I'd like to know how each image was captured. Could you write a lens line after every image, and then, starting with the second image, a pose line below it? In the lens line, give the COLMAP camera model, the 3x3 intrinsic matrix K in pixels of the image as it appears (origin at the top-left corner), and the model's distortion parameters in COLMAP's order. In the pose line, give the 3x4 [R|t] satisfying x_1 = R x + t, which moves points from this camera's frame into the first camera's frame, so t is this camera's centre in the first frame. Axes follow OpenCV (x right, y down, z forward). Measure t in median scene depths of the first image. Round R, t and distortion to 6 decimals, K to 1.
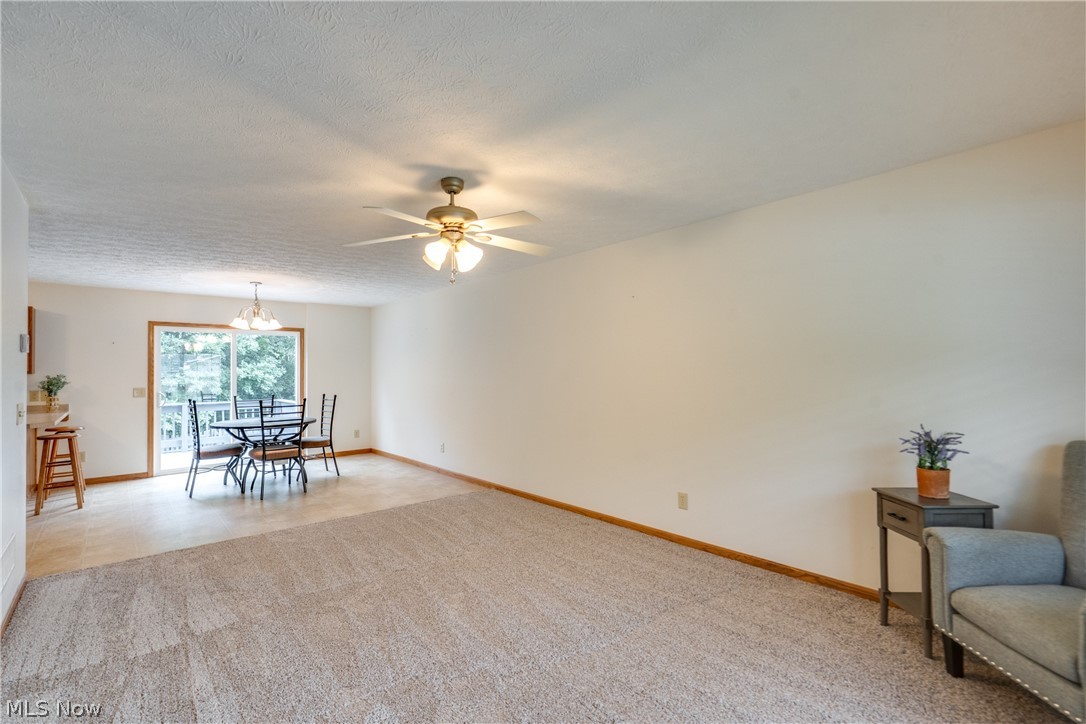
lens RADIAL K [[488.6, 0, 546.7], [0, 488.6, 366.0], [0, 0, 1]] dist [-0.001188, 0.001101]
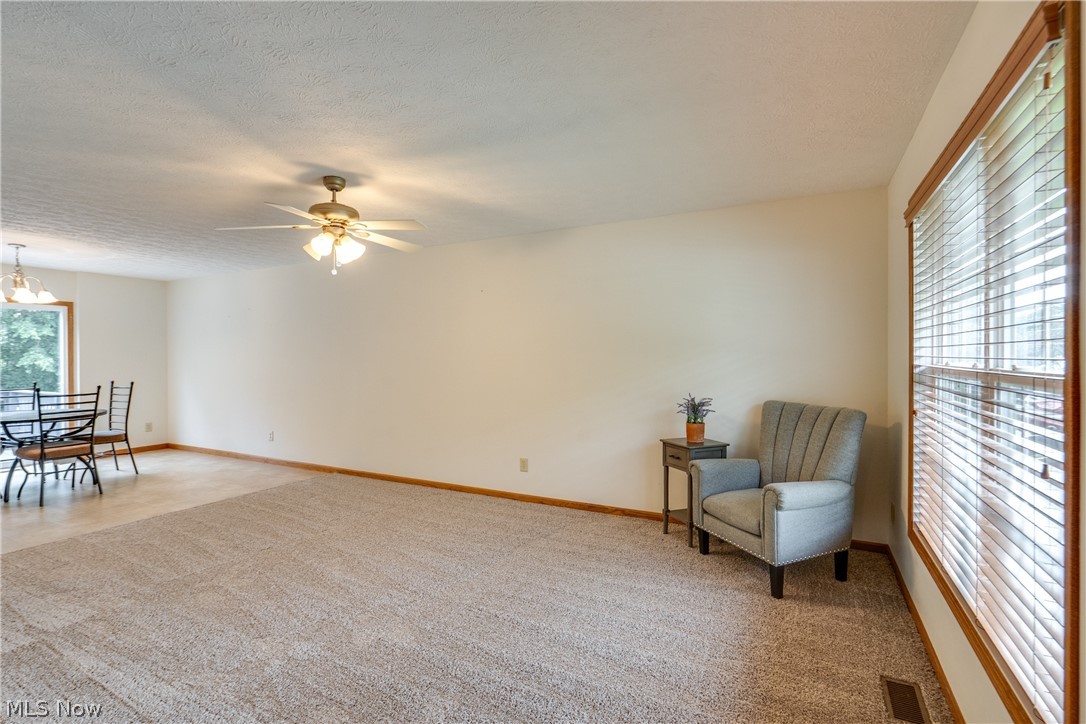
lens RADIAL K [[488.6, 0, 547.9], [0, 488.6, 366.4], [0, 0, 1]] dist [-0.001188, 0.001101]
pose [[0.932931, -0.000978, 0.360053, -0.135101], [-0.009820, 0.999555, 0.028158, 0.000289], [-0.359921, -0.029805, 0.932507, -0.182039]]
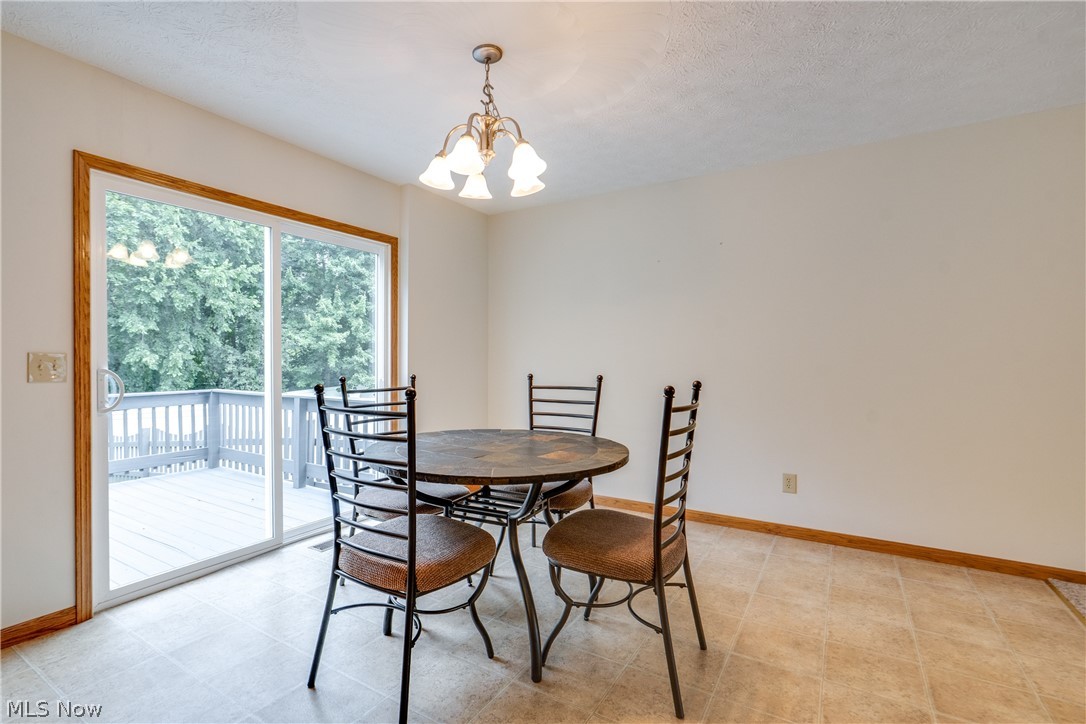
lens RADIAL K [[521.3, 0, 544.9], [0, 521.3, 366.4], [0, 0, 1]] dist [-0.001307, 0.000151]
pose [[0.966089, 0.005563, 0.258150, -1.438324], [-0.012376, 0.999616, 0.024773, 0.097654], [-0.257914, -0.027128, 0.965787, 1.384685]]
